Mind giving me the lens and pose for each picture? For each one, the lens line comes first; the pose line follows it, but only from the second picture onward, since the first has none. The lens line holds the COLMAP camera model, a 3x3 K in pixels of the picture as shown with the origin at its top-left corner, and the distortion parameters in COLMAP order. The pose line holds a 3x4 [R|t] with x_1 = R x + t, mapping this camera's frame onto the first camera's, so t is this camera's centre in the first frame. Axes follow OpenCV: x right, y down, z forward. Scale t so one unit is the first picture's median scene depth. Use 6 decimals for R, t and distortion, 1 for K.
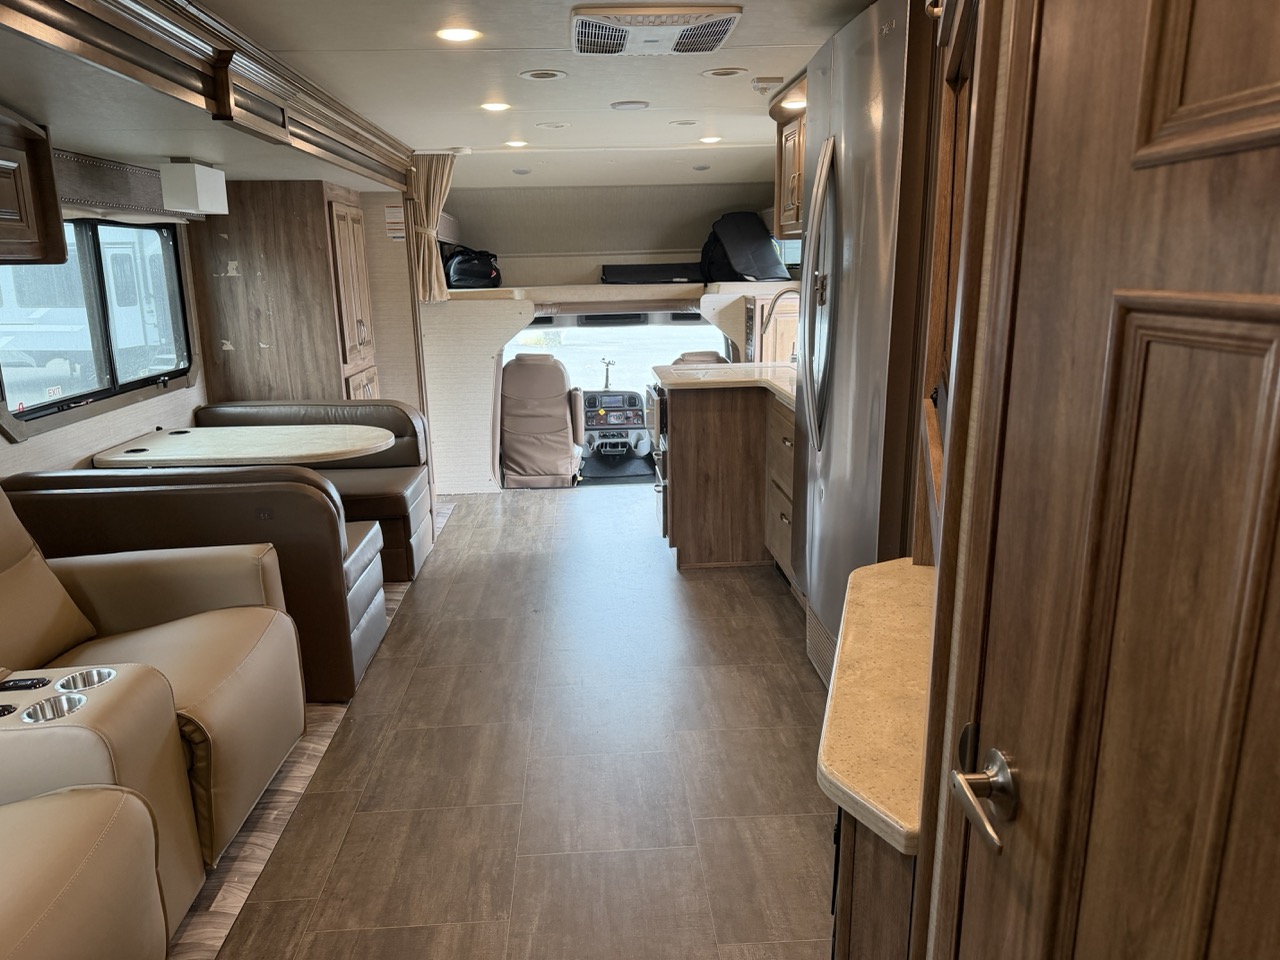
lens RADIAL K [[901.1, 0, 634.9], [0, 901.1, 478.2], [0, 0, 1]] dist [0.199298, -0.372385]
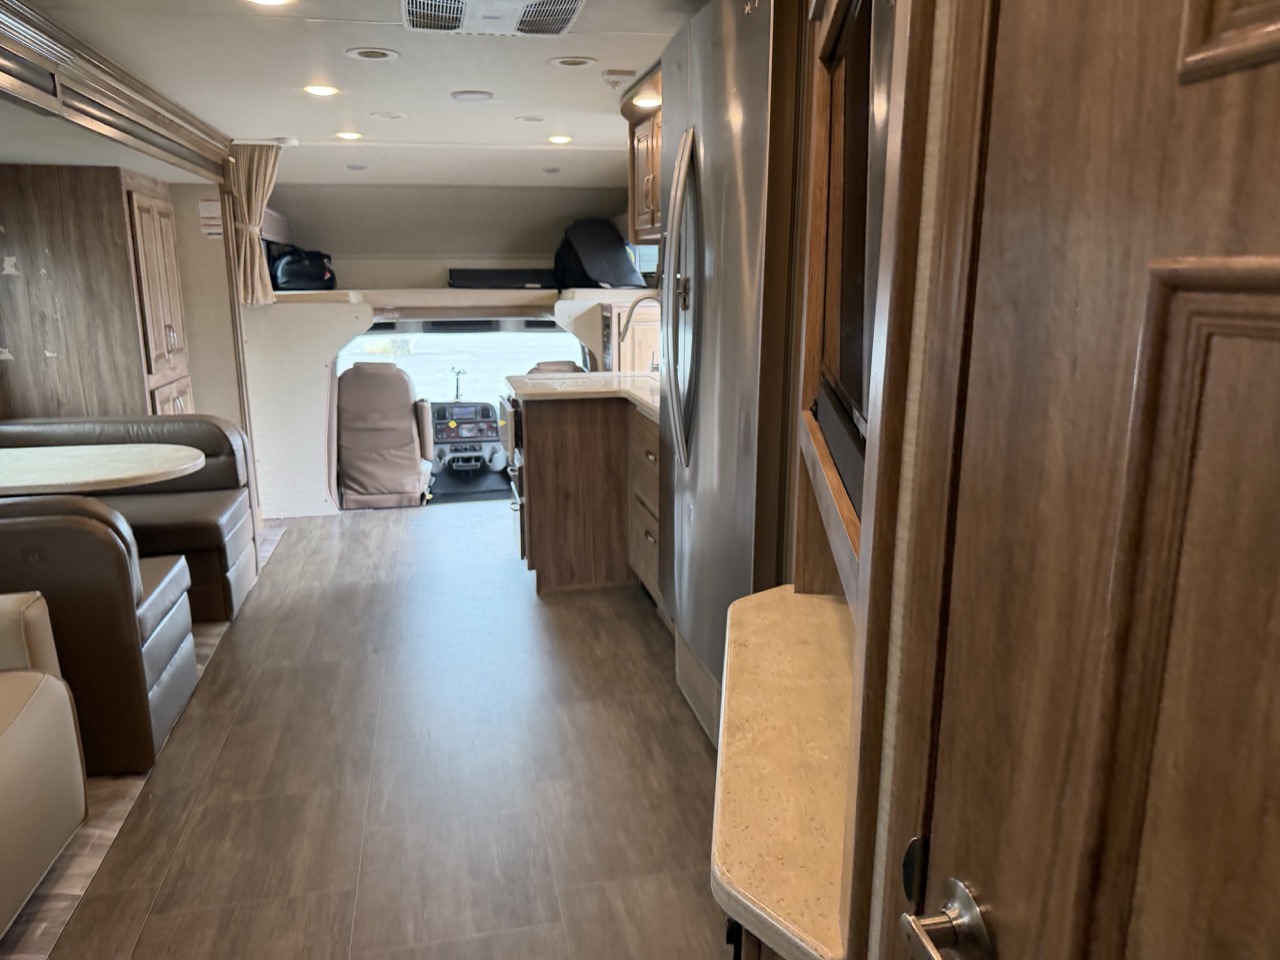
lens RADIAL K [[900.8, 0, 644.0], [0, 900.8, 480.4], [0, 0, 1]] dist [0.086056, -0.132947]
pose [[0.986000, -0.021442, 0.165359, 0.003803], [0.022803, 0.999720, -0.006339, -0.005834], [-0.165177, 0.010021, 0.986213, 0.051852]]
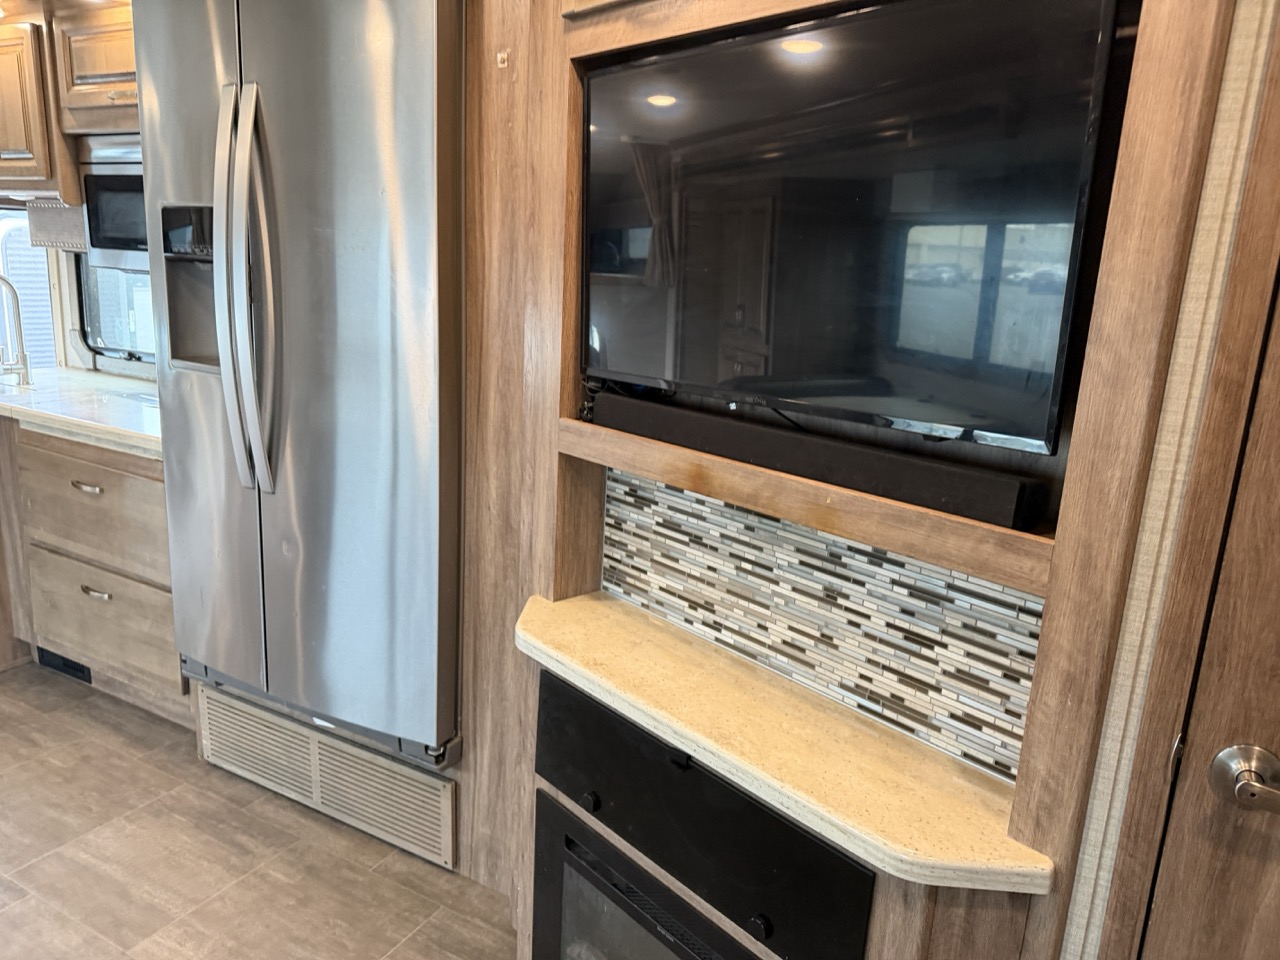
lens RADIAL K [[913.9, 0, 637.2], [0, 913.9, 475.7], [0, 0, 1]] dist [0.089338, -0.102674]
pose [[0.544551, -0.149044, 0.825379, -0.131905], [0.142533, 0.986215, 0.084050, -0.032133], [-0.826528, 0.071874, 0.558288, 0.153498]]
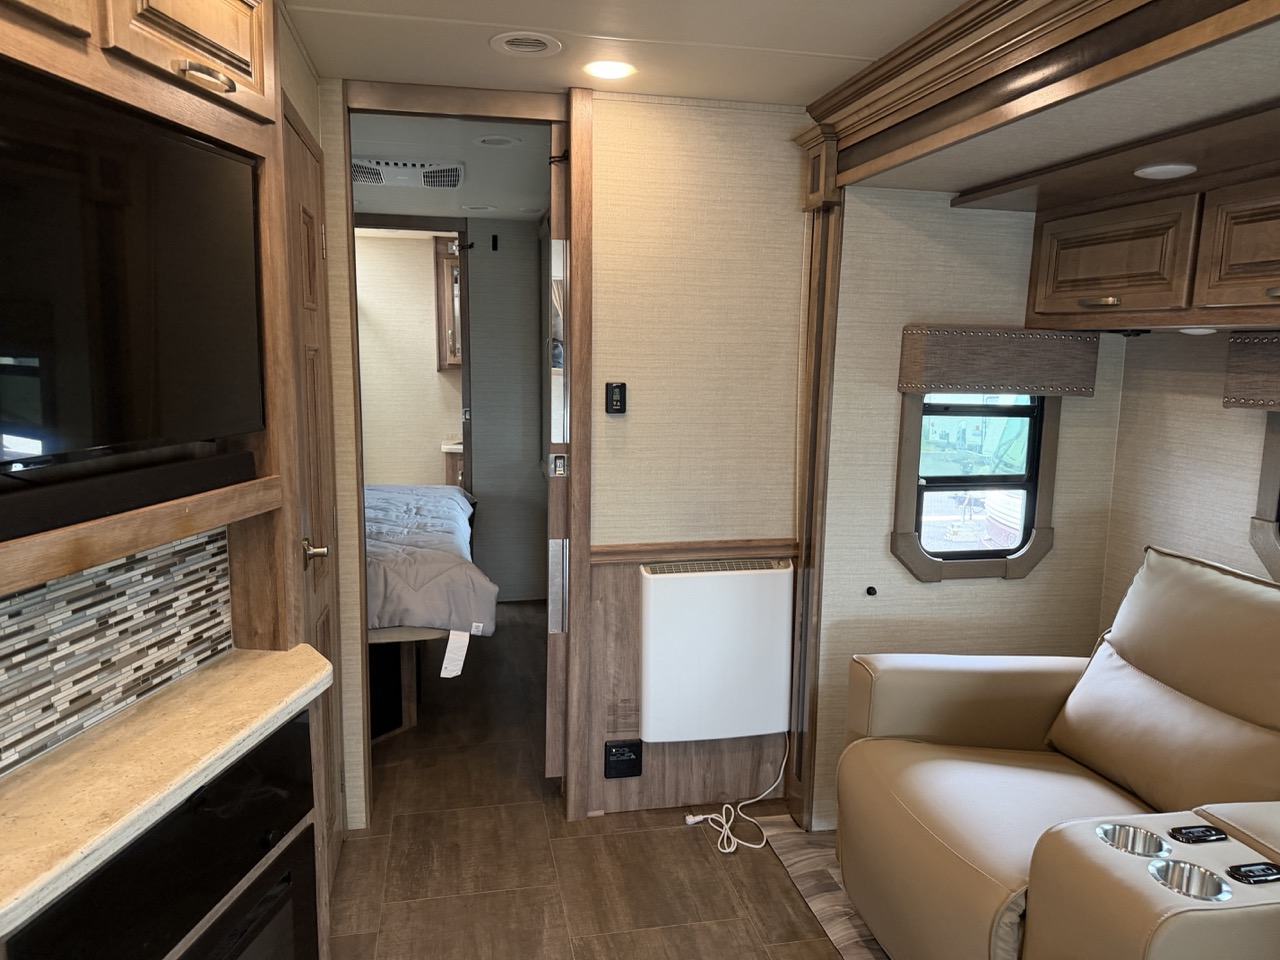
lens RADIAL K [[900.0, 0, 639.9], [0, 900.0, 480.8], [0, 0, 1]] dist [0.099749, -0.133879]
pose [[-0.989228, 0.019885, -0.145028, -0.017808], [-0.034931, 0.930042, 0.365788, -0.113828], [0.142156, 0.366914, -0.919329, 0.507680]]
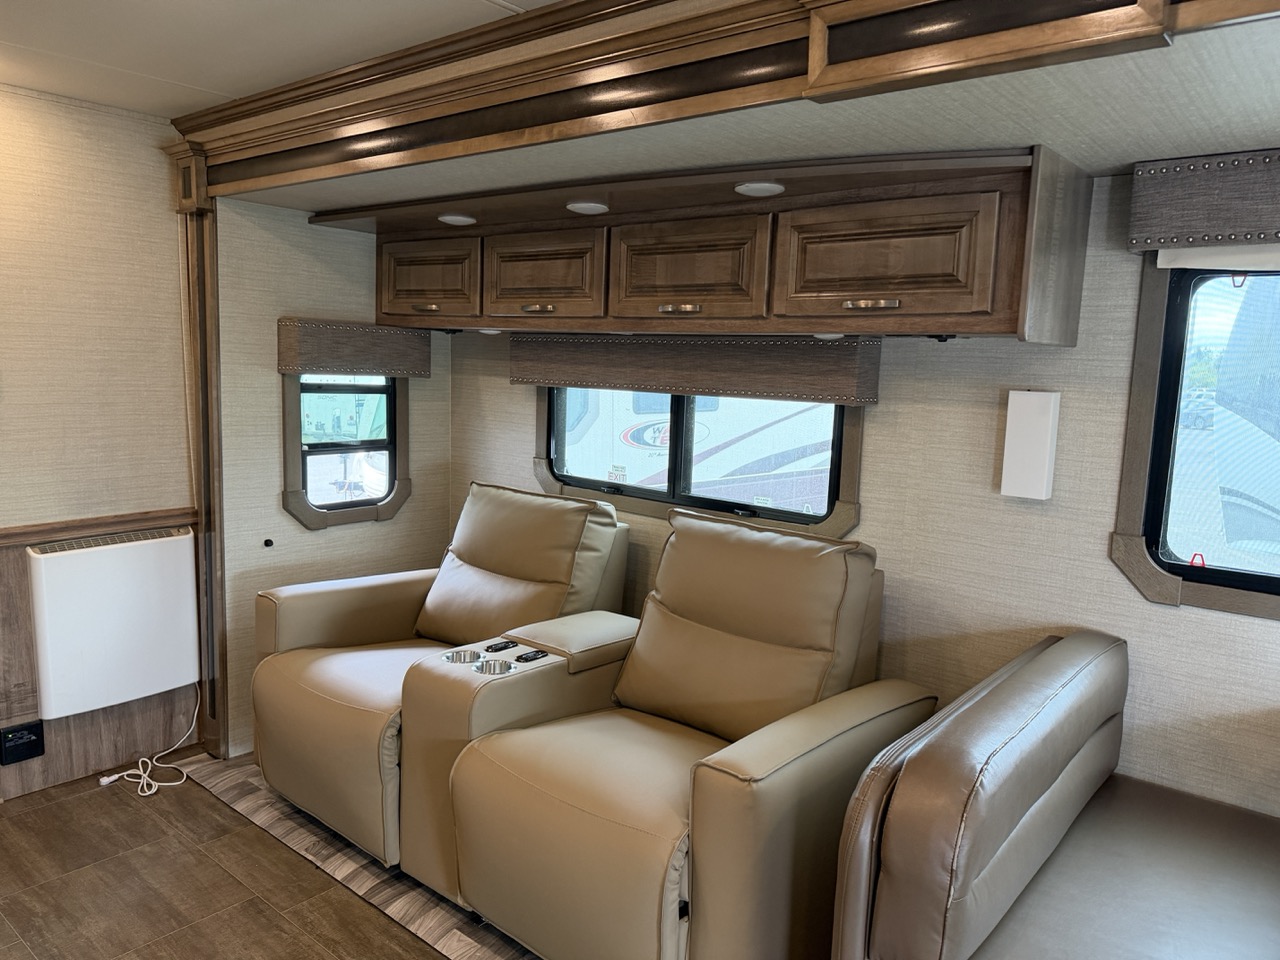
lens RADIAL K [[903.3, 0, 657.6], [0, 903.3, 476.4], [0, 0, 1]] dist [0.045134, -0.058526]
pose [[-0.677979, 0.088028, -0.729791, 0.037056], [-0.190366, 0.937908, 0.289981, -0.136983], [0.710004, 0.335529, -0.619125, 0.611950]]
